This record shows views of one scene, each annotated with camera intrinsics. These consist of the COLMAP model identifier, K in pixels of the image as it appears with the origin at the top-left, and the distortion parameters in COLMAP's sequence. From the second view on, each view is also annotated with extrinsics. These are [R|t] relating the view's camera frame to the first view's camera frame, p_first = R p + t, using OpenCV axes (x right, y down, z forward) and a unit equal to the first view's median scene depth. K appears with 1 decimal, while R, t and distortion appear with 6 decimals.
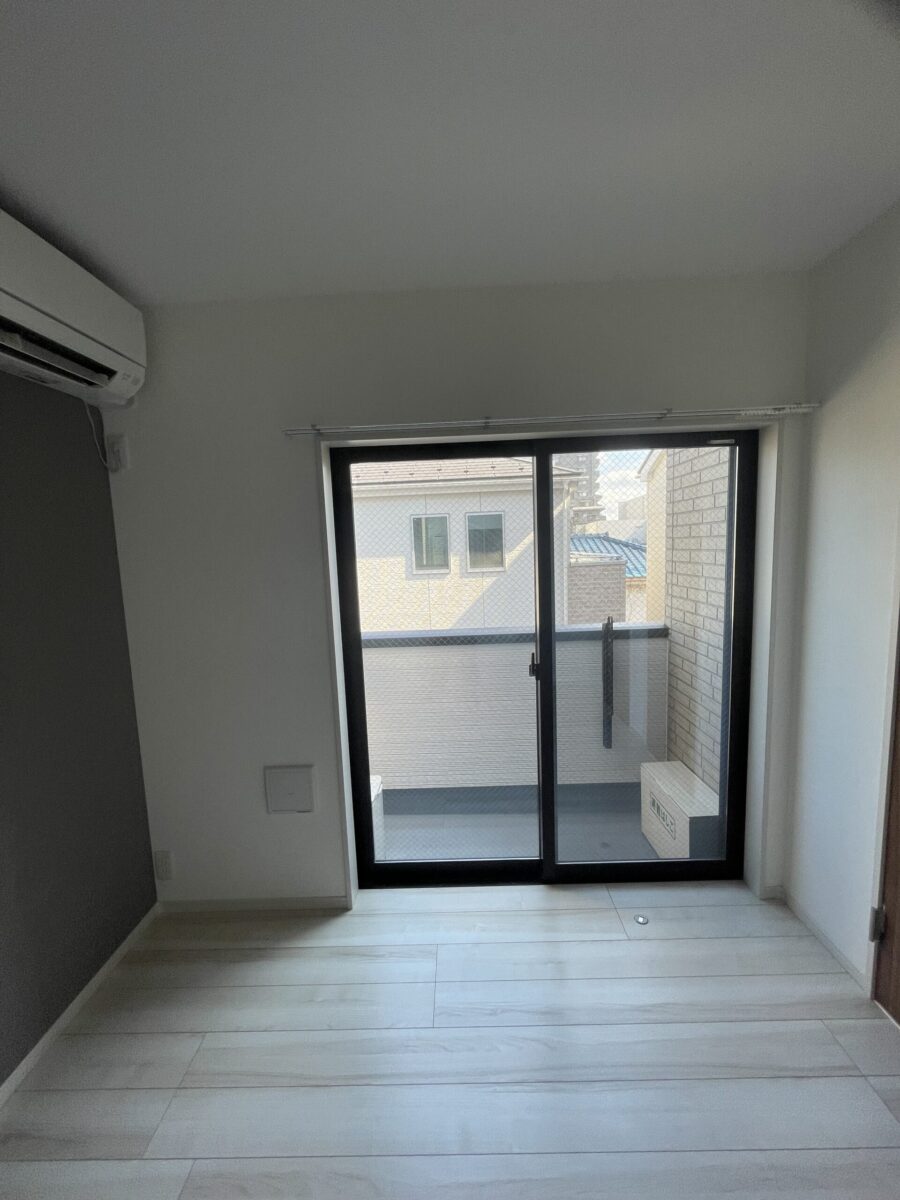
lens RADIAL K [[481.2, 0, 450.0], [0, 481.2, 600.0], [0, 0, 1]] dist [-0.001987, -0.002399]
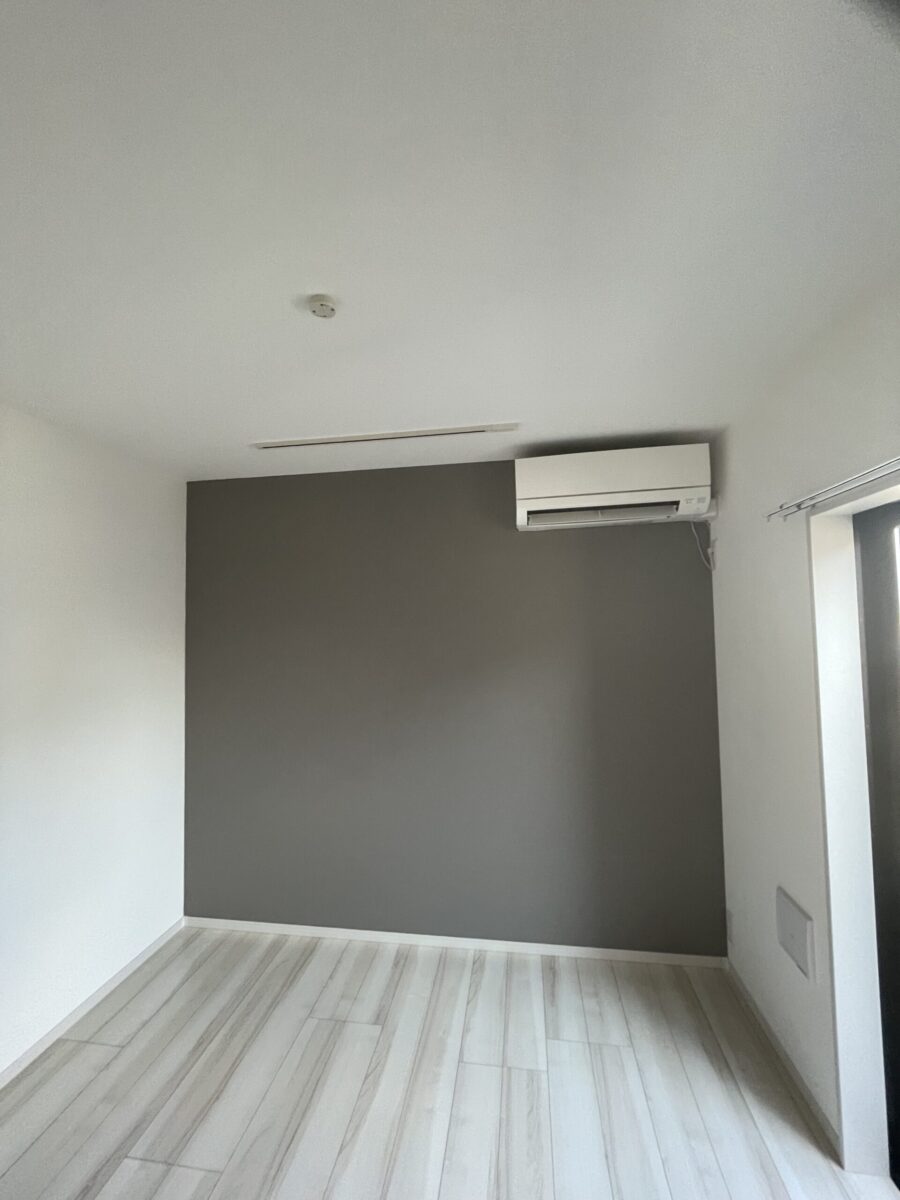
lens RADIAL K [[481.2, 0, 450.0], [0, 481.2, 600.0], [0, 0, 1]] dist [-0.001987, -0.002399]
pose [[-0.135099, -0.008413, -0.990796, 0.658251], [-0.086911, 0.996210, 0.003392, -0.147221], [0.987013, 0.086569, -0.135318, 0.551255]]
